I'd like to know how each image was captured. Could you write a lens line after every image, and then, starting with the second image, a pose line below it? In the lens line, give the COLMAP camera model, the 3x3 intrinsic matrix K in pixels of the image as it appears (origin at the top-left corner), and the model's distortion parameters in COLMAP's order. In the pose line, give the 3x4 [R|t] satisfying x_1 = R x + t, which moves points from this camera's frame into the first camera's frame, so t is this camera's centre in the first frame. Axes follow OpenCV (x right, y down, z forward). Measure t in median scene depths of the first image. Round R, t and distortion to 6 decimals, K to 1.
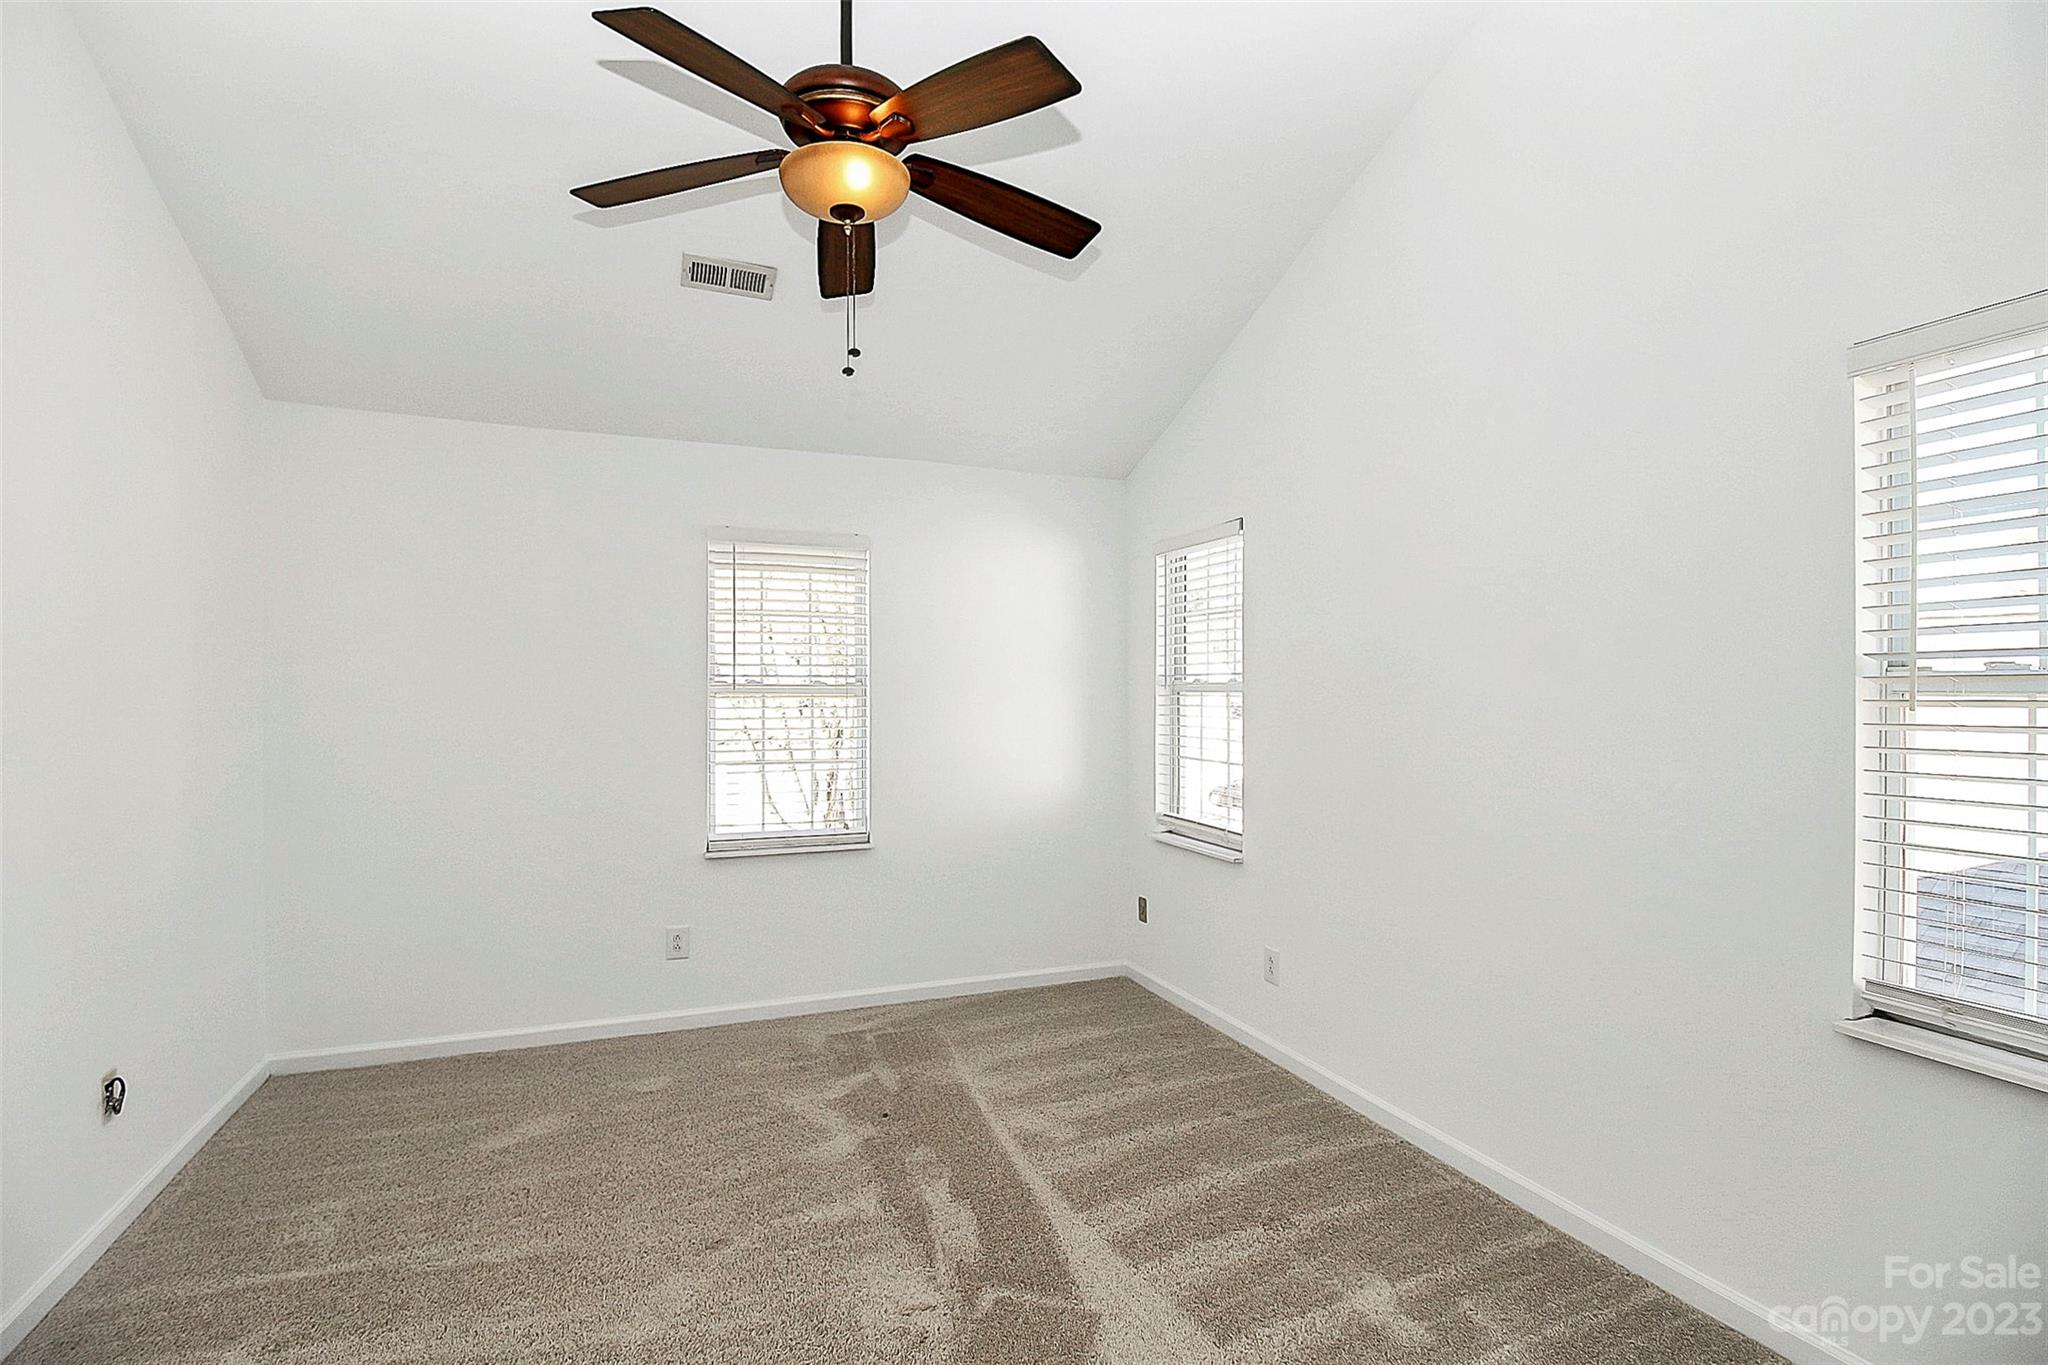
lens RADIAL K [[961.0, 0, 1024.0], [0, 961.0, 682.5], [0, 0, 1]] dist [-0.002952, -0.000563]
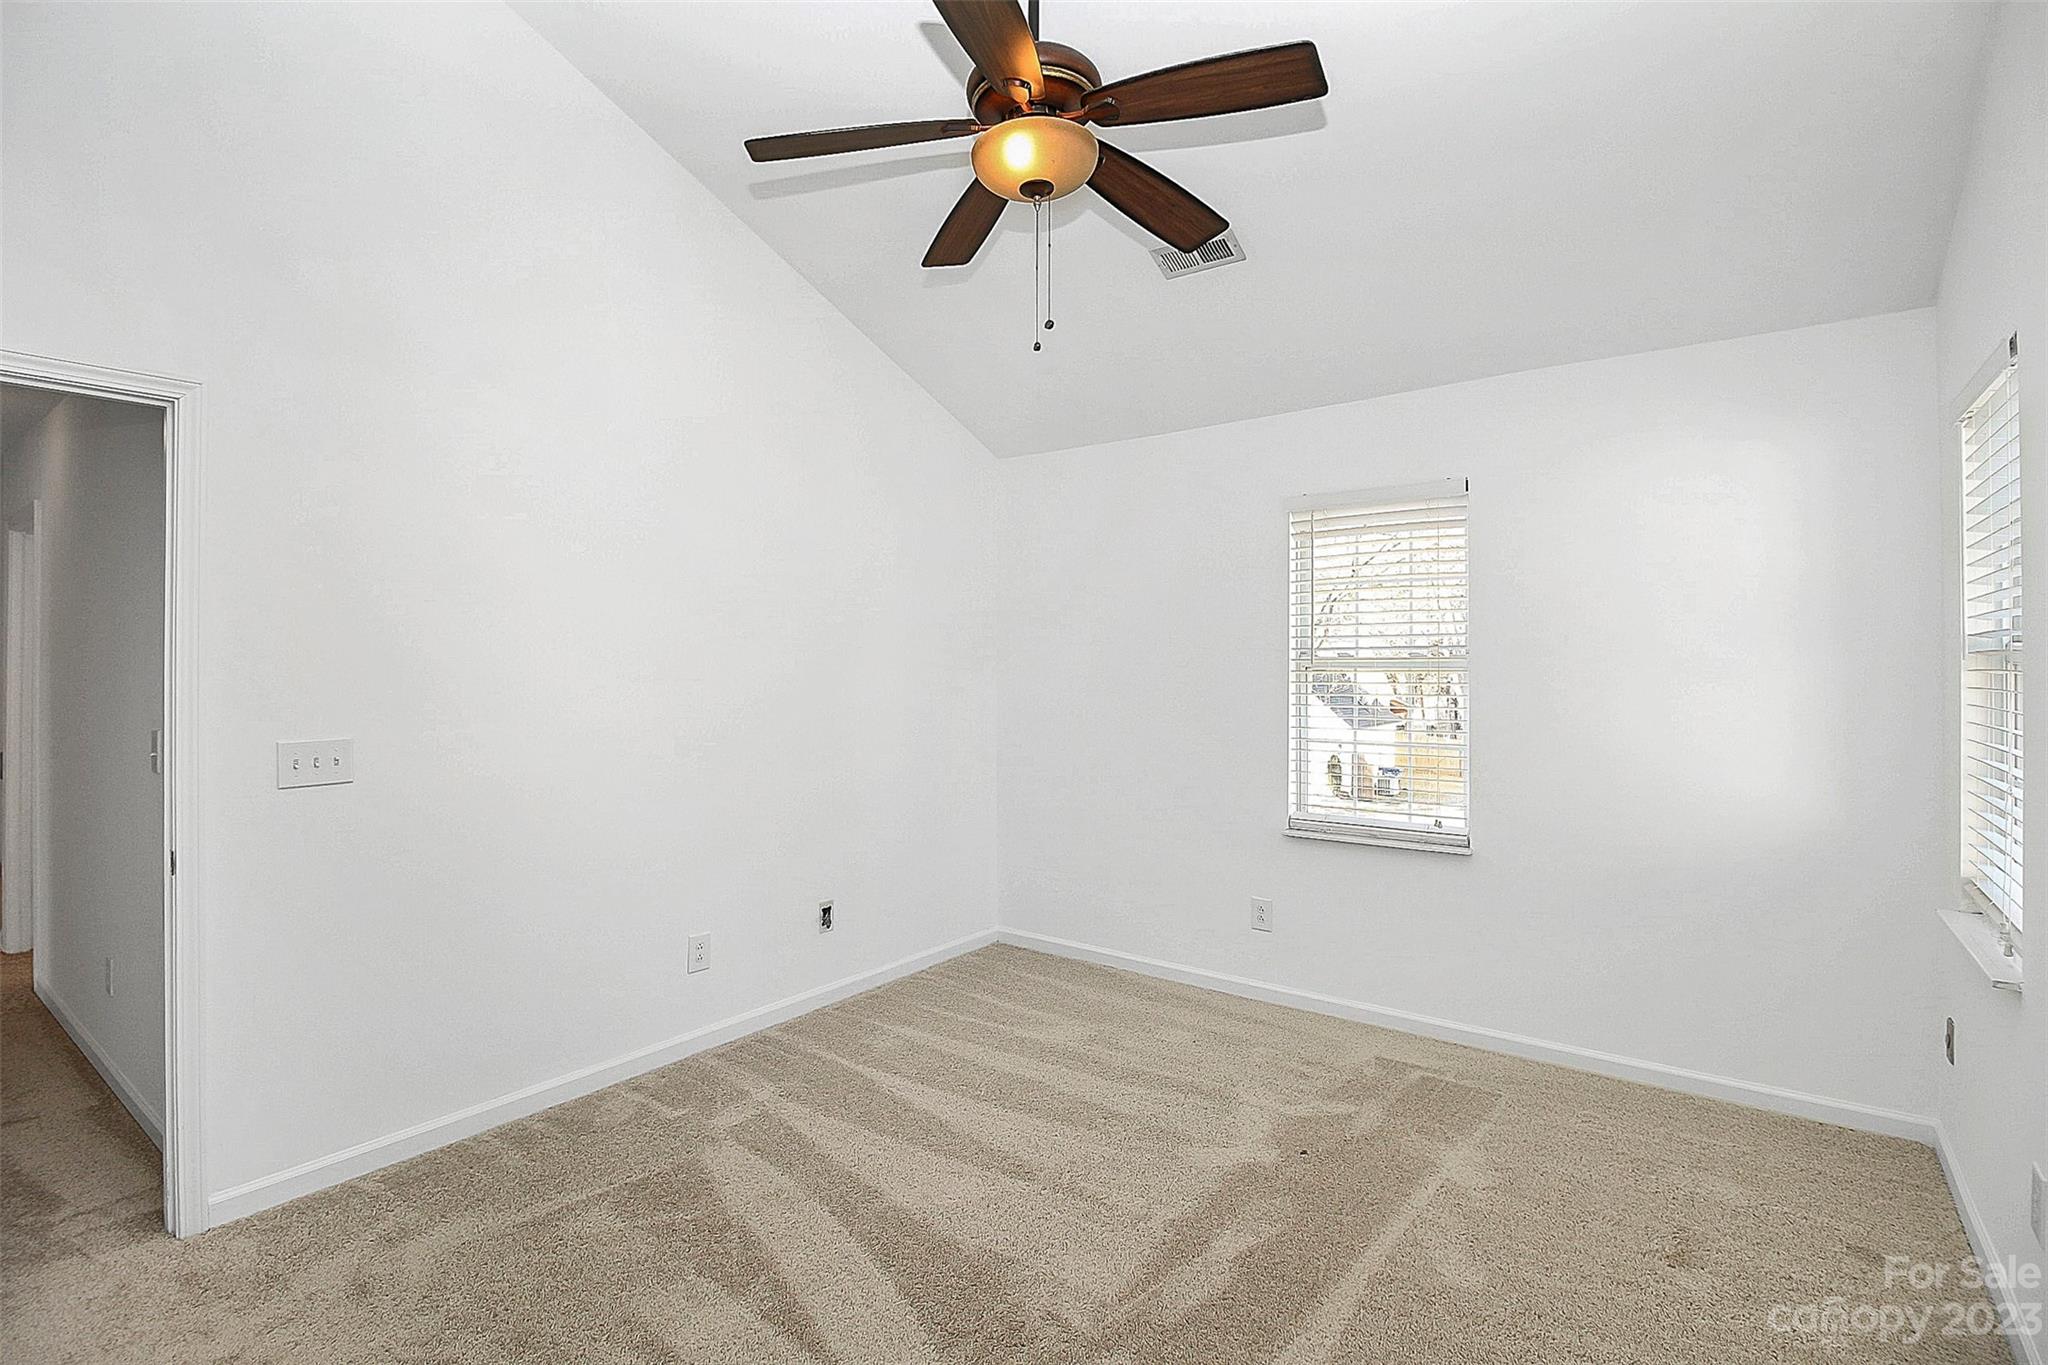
lens RADIAL K [[957.4, 0, 1023.1], [0, 957.4, 659.4], [0, 0, 1]] dist [0.001434, 0.000093]
pose [[0.521326, -0.006345, -0.853334, 0.375174], [0.011656, 0.999932, -0.000315, 0.000127], [0.853278, -0.009782, 0.521365, 0.266503]]
